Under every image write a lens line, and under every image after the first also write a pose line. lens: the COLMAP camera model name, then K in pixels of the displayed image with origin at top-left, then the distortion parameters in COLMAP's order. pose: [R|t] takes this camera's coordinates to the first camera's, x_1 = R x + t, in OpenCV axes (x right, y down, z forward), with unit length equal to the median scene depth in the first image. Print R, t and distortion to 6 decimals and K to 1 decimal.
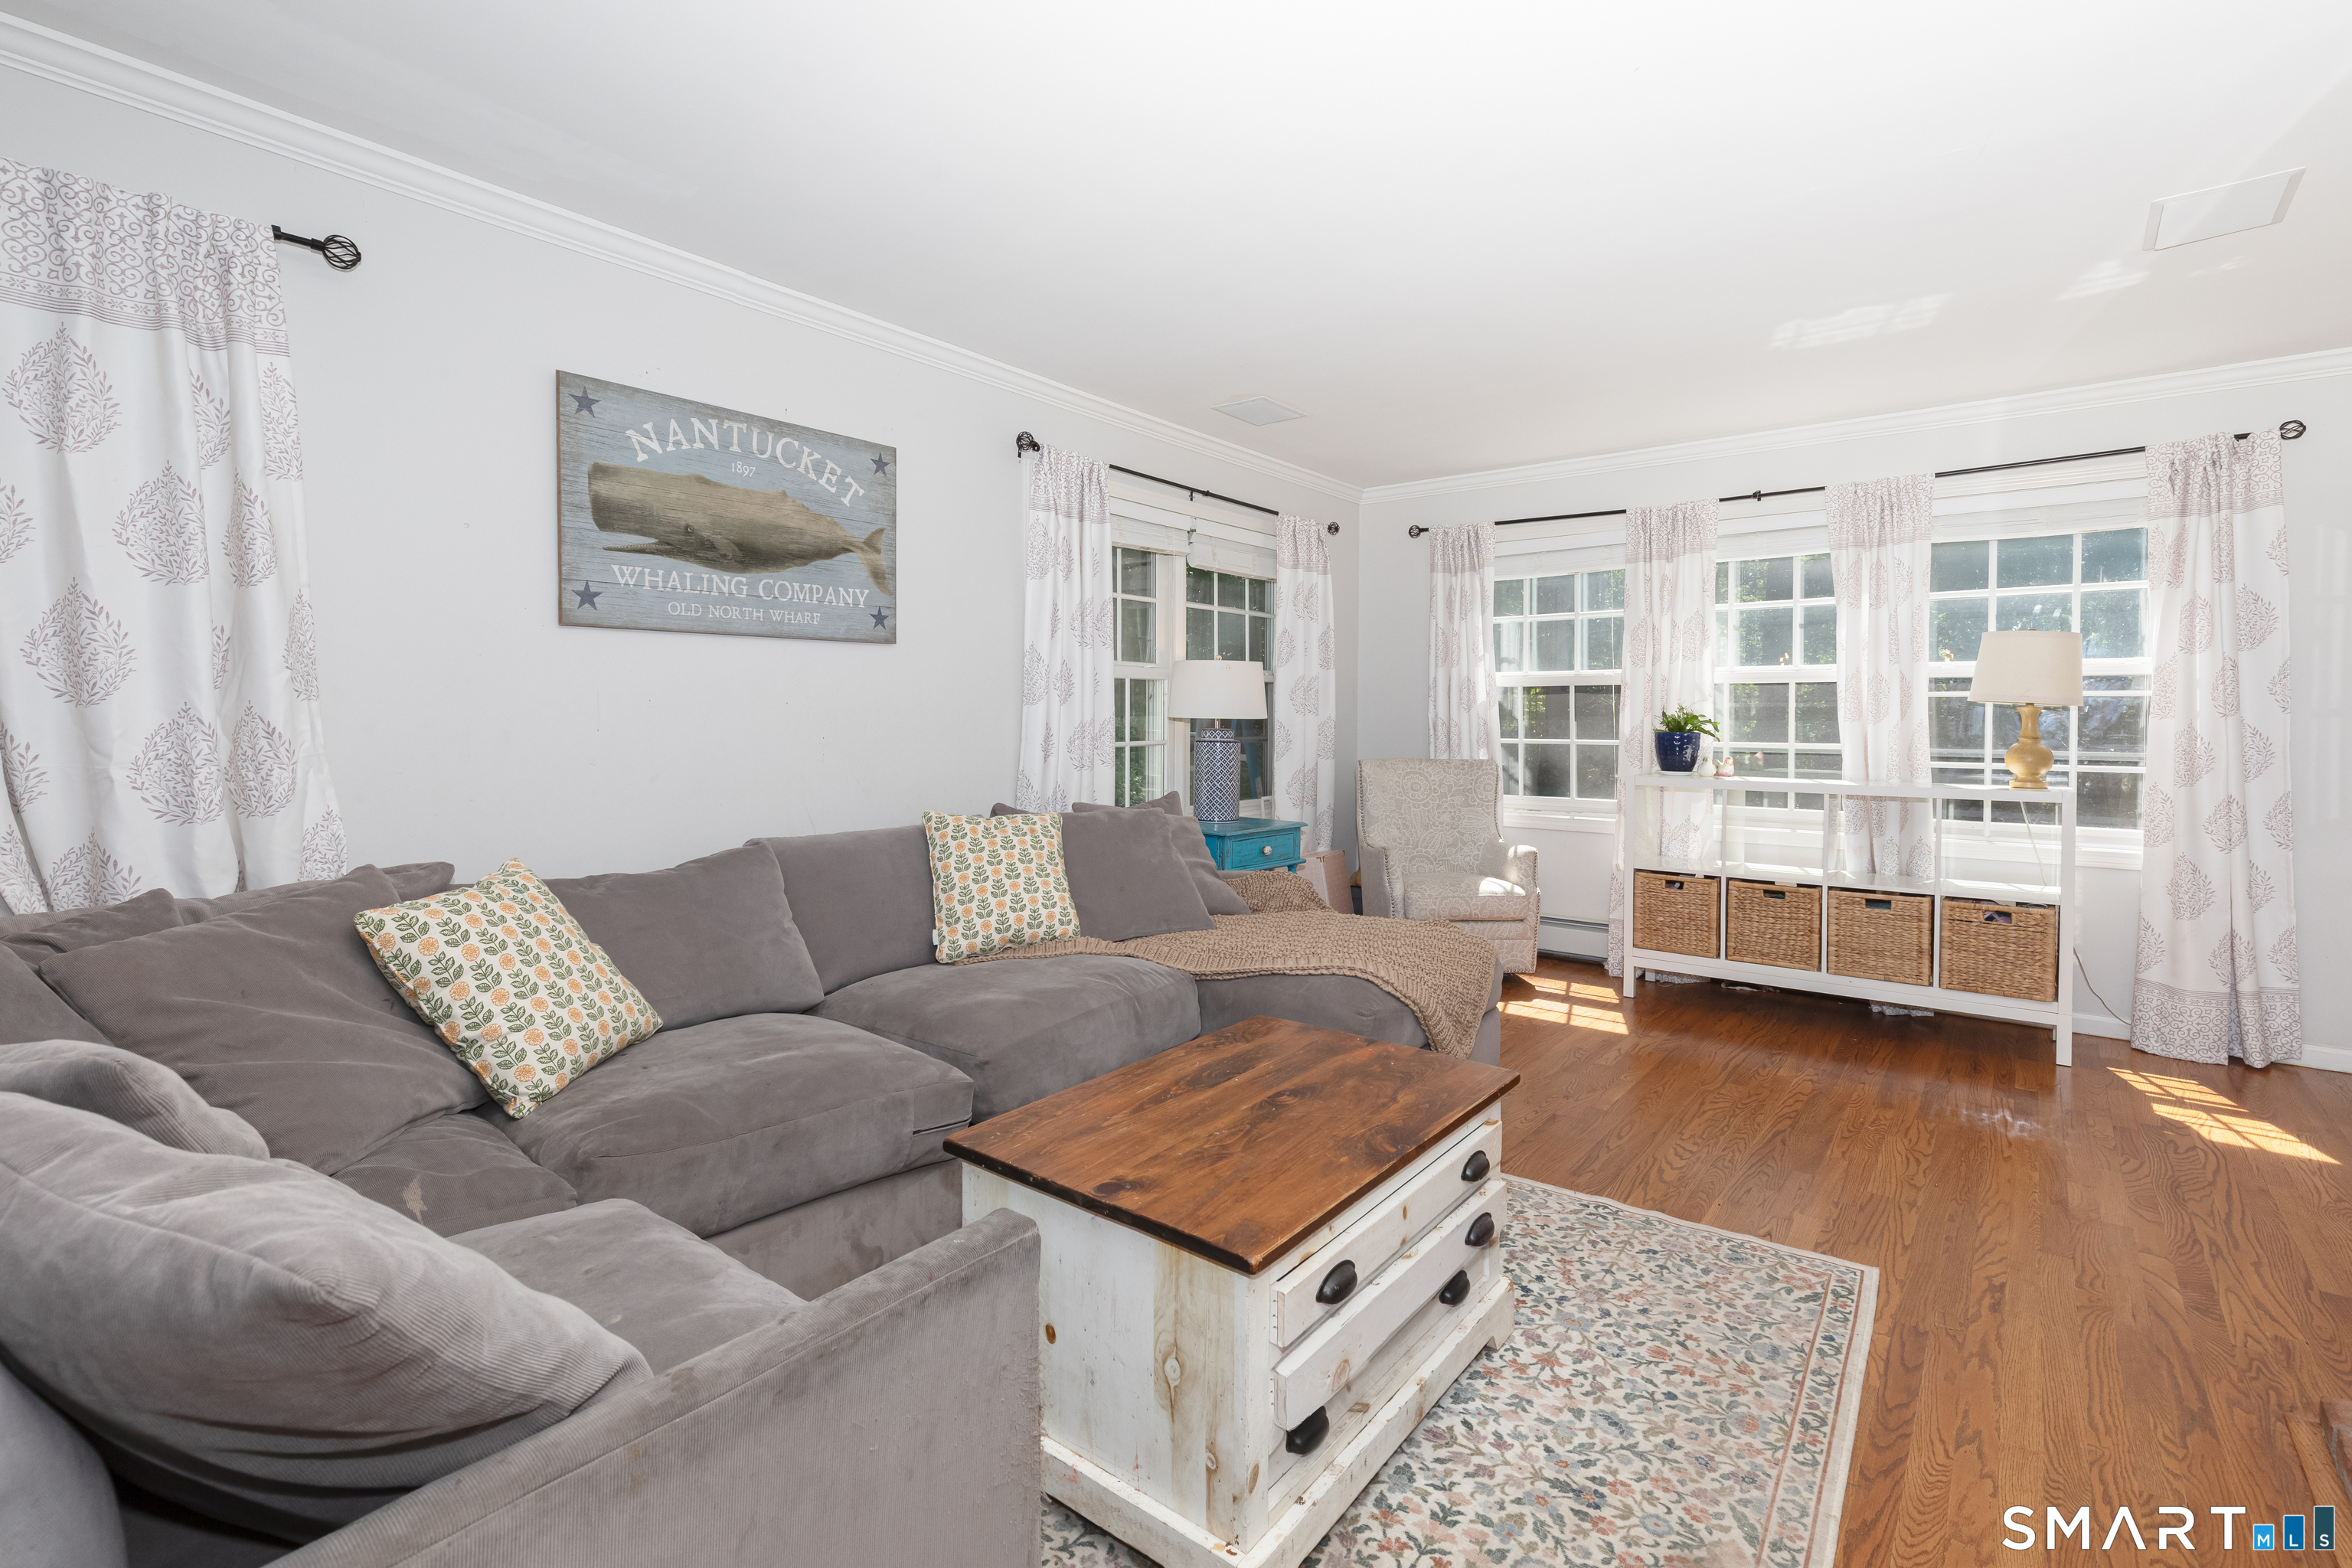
lens RADIAL K [[1057.8, 0, 1202.4], [0, 1057.8, 728.6], [0, 0, 1]] dist [0.004442, -0.001353]
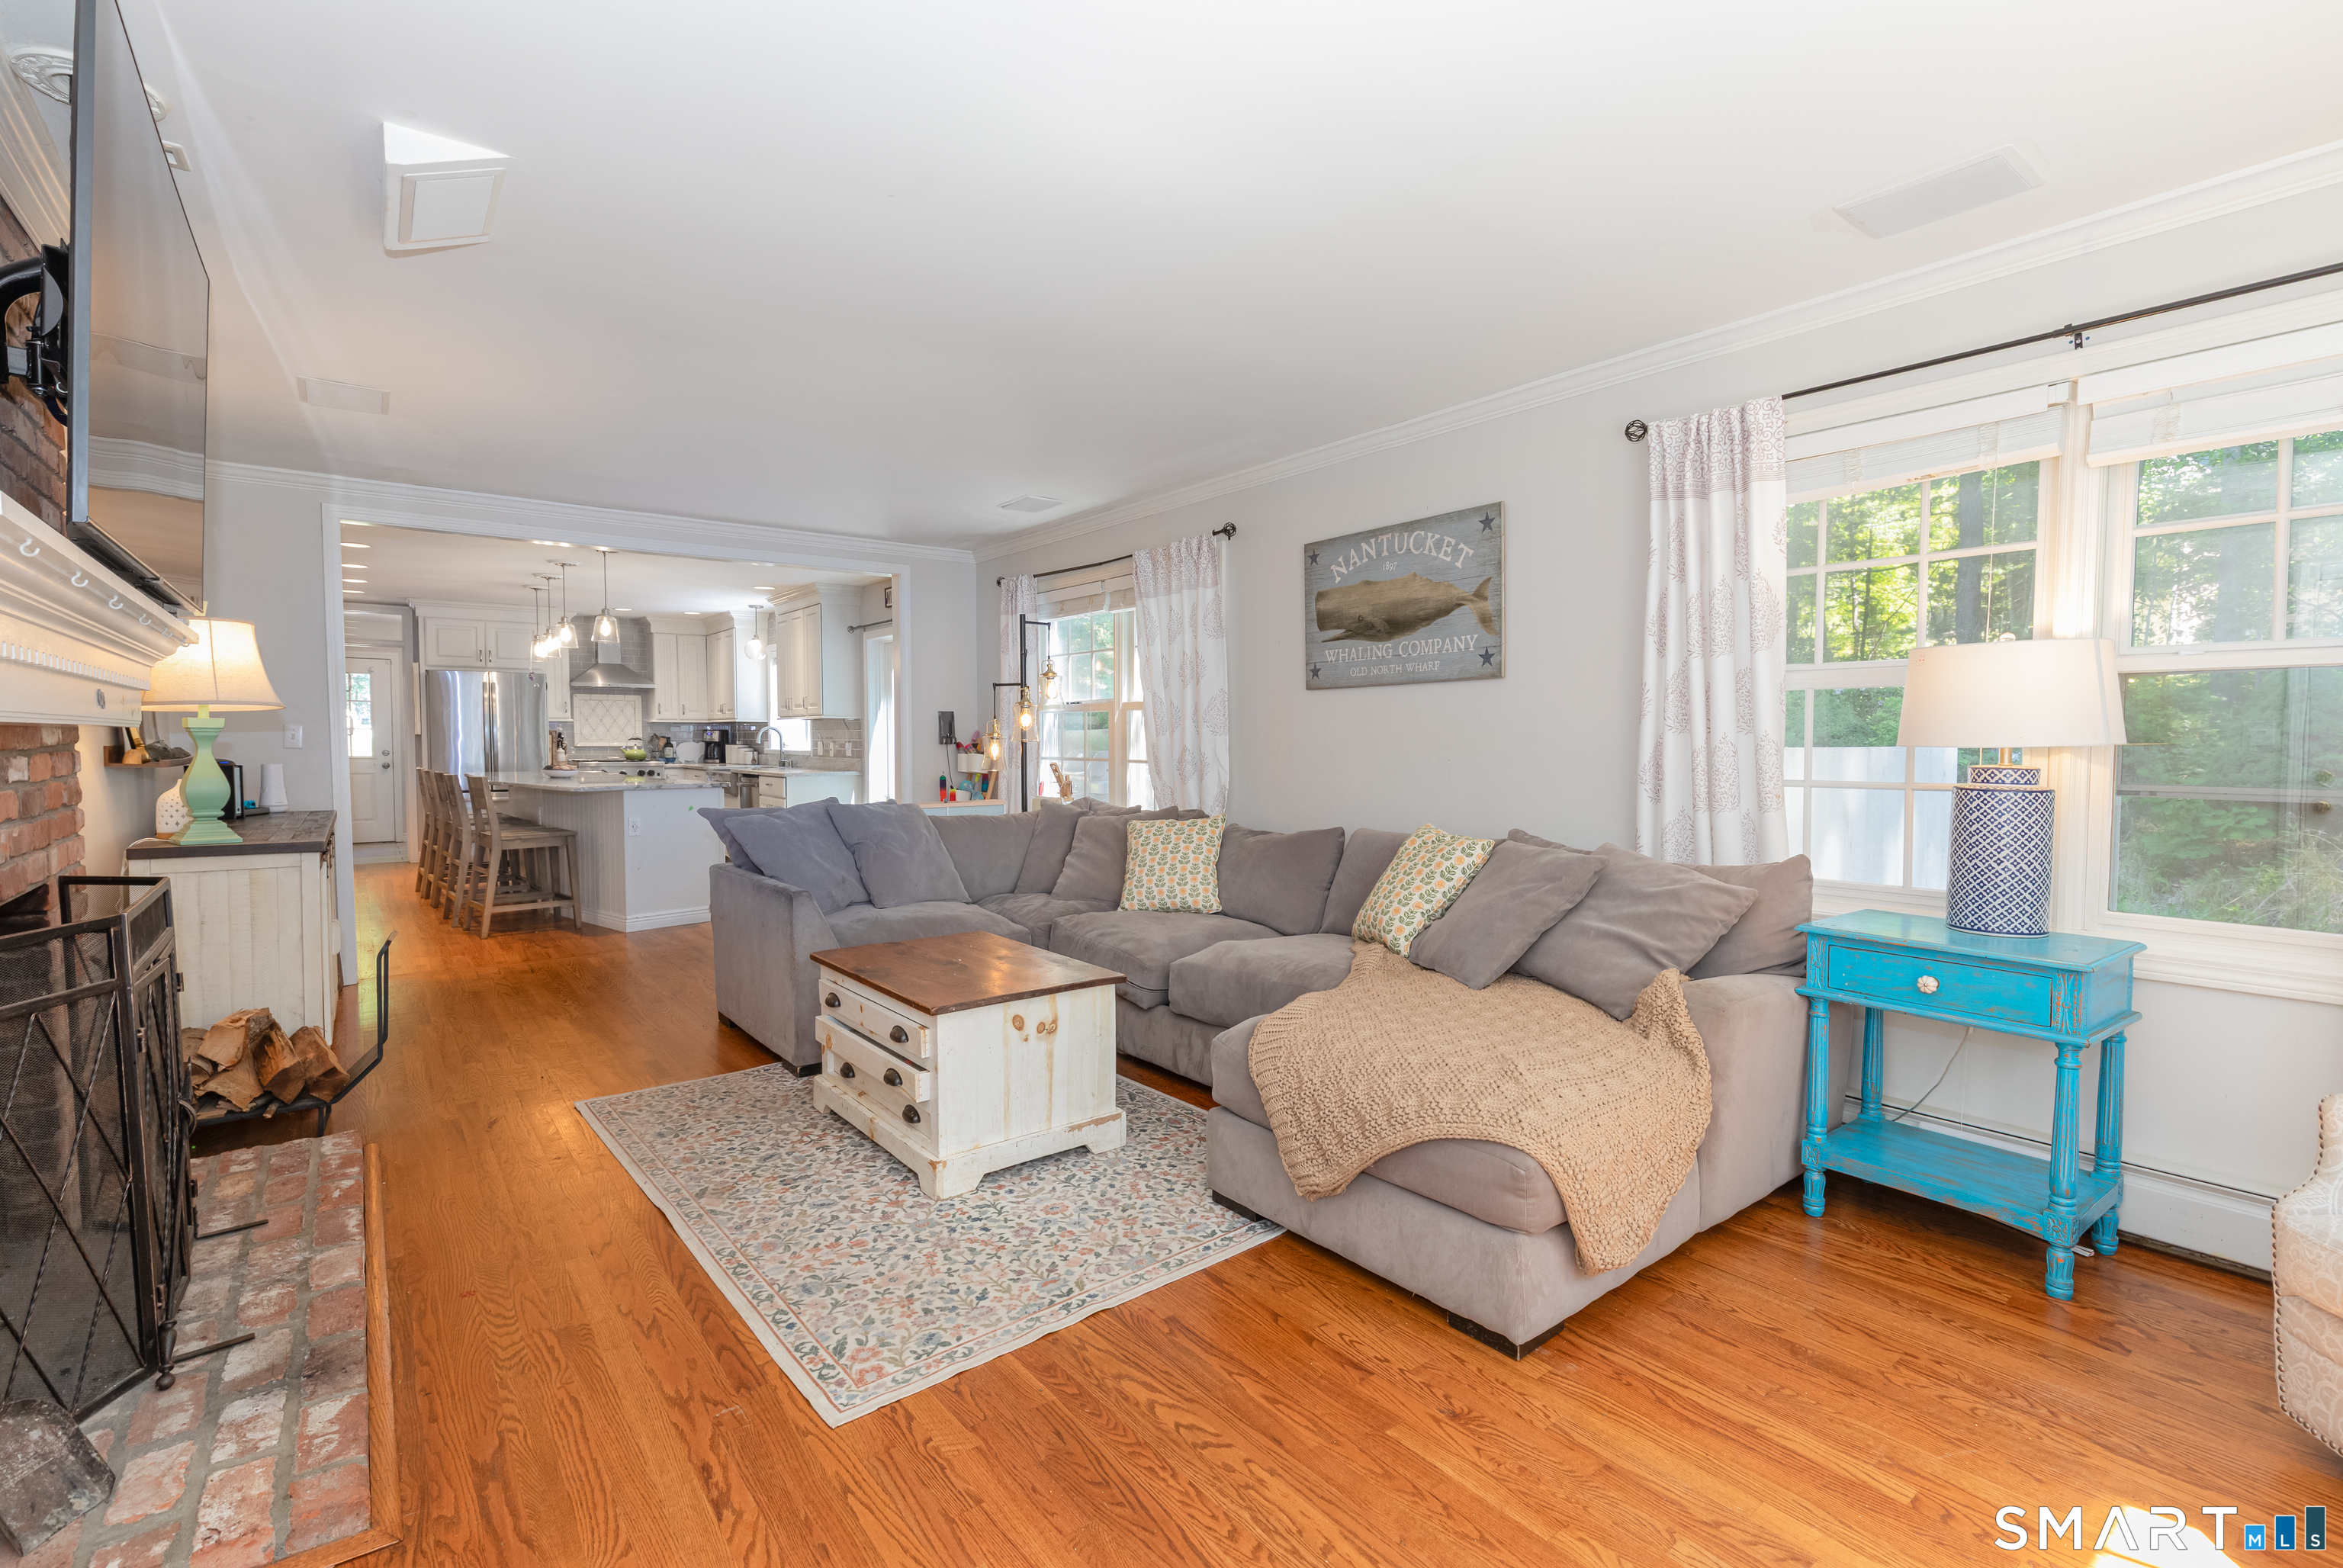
lens RADIAL K [[1053.8, 0, 1179.0], [0, 1053.8, 774.0], [0, 0, 1]] dist [0.004442, -0.001353]
pose [[-0.240327, 0.028439, -0.970275, 0.992898], [-0.012315, 0.999401, 0.032343, -0.011679], [0.970614, 0.019722, -0.239833, 1.066800]]
